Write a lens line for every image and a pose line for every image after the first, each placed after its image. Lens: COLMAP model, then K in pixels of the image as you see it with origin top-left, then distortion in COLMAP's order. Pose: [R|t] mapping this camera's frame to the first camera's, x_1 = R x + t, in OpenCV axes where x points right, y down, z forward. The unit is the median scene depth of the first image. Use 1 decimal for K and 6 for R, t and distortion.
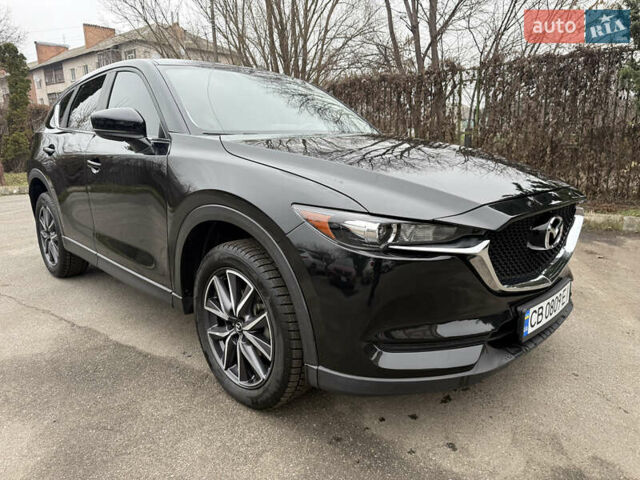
lens RADIAL K [[458.8, 0, 322.3], [0, 458.8, 240.2], [0, 0, 1]] dist [0.006260, -0.001043]
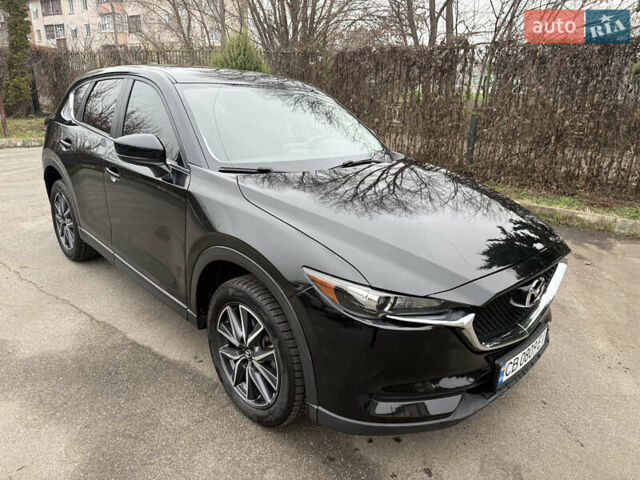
lens RADIAL K [[459.3, 0, 320.0], [0, 459.3, 240.0], [0, 0, 1]] dist [0.003623, 0.003463]
pose [[0.998577, 0.053291, 0.002237, -0.023471], [-0.053220, 0.992703, 0.108210, -0.214248], [0.003546, -0.108175, 0.994126, -0.087222]]
